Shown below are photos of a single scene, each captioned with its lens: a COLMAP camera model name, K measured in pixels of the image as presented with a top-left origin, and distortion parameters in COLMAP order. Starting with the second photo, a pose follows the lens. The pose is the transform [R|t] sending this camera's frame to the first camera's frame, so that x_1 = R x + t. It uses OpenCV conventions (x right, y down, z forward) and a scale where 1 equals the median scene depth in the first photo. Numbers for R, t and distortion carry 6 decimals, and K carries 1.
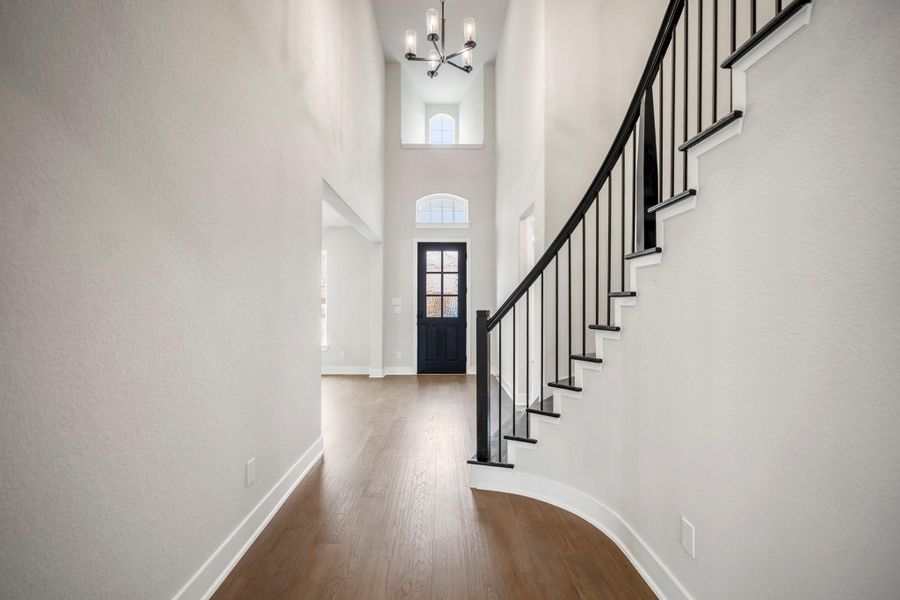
lens RADIAL K [[414.2, 0, 449.1], [0, 414.2, 300.1], [0, 0, 1]] dist [-0.002225, -0.002521]
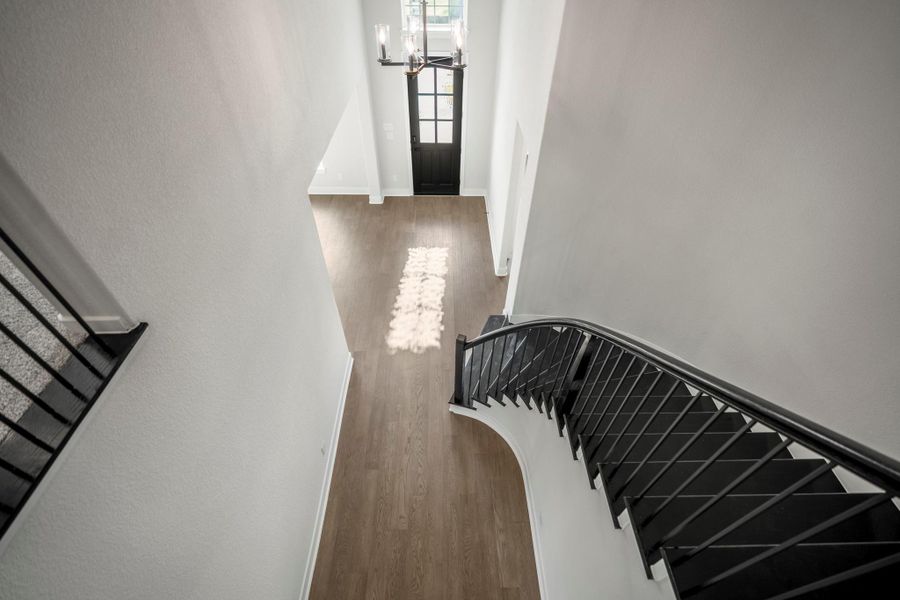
lens RADIAL K [[414.2, 0, 449.5], [0, 414.2, 292.2], [0, 0, 1]] dist [-0.002225, -0.002521]
pose [[0.999921, 0.011905, 0.004017, 0.014530], [-0.011191, 0.698517, 0.715506, -0.411249], [0.005712, -0.715494, 0.698595, 0.073299]]
